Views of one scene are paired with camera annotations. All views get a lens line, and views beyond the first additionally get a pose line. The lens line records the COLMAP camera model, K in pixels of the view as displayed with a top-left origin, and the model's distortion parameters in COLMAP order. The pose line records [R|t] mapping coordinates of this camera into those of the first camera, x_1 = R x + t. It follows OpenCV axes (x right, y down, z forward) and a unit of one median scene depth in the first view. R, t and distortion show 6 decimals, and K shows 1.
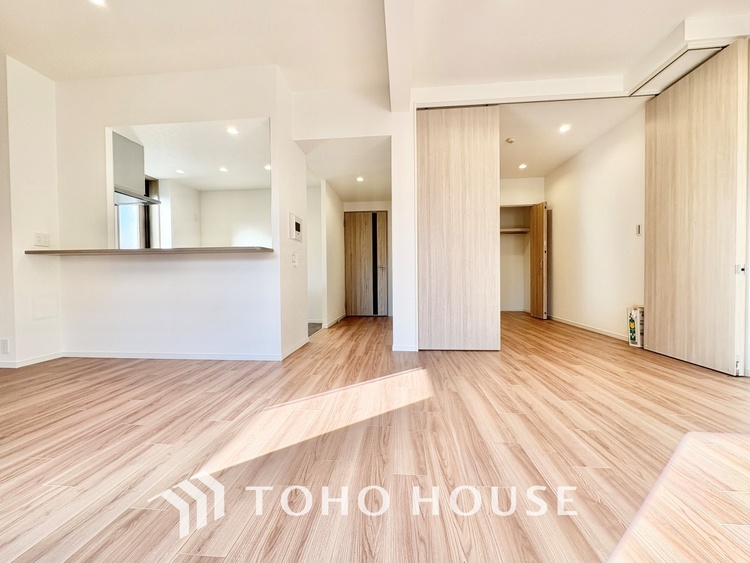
lens RADIAL K [[298.2, 0, 372.9], [0, 298.2, 281.9], [0, 0, 1]] dist [-0.000751, -0.000595]
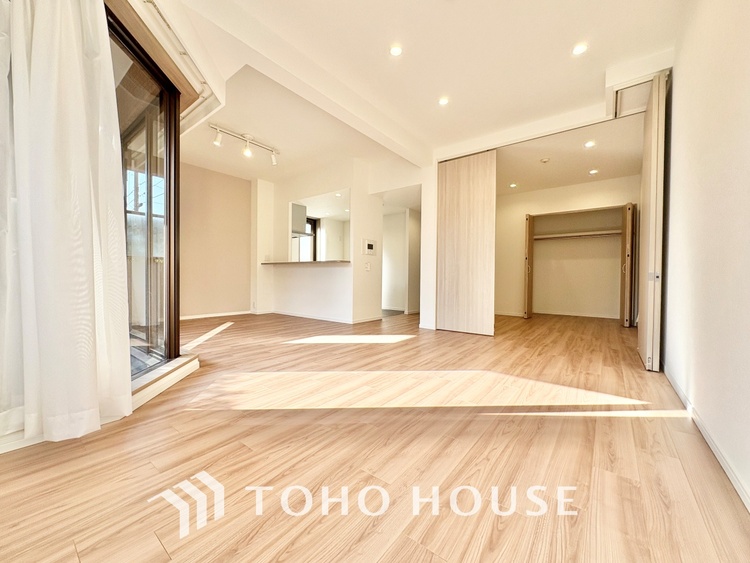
lens RADIAL K [[298.2, 0, 372.3], [0, 298.2, 282.9], [0, 0, 1]] dist [-0.000751, -0.000595]
pose [[0.838781, 0.027348, -0.543782, 0.683079], [-0.029610, 0.999551, 0.004596, 0.007199], [0.543664, 0.012247, 0.839214, -0.383449]]
